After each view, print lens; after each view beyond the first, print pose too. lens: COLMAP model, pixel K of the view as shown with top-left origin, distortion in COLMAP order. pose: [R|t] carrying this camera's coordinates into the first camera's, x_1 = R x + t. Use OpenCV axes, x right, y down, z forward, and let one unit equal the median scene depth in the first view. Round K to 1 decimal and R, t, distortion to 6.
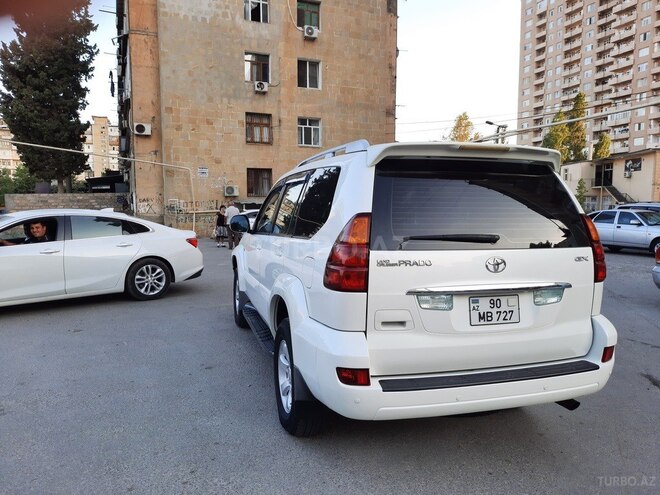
lens RADIAL K [[482.2, 0, 330.0], [0, 482.2, 247.5], [0, 0, 1]] dist [0.042202, -0.033681]
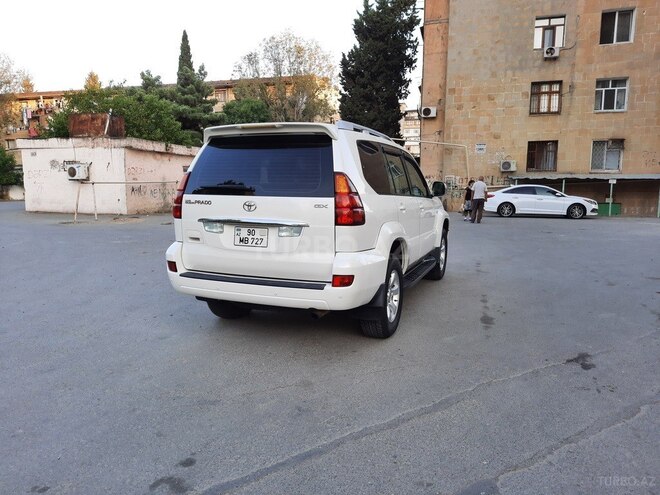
lens RADIAL K [[482.2, 0, 330.0], [0, 482.2, 247.5], [0, 0, 1]] dist [0.042202, -0.033681]
pose [[0.777260, 0.079062, -0.624192, 0.149641], [-0.051660, 0.996743, 0.061923, 0.005882], [0.627055, -0.015884, 0.778813, -0.000348]]
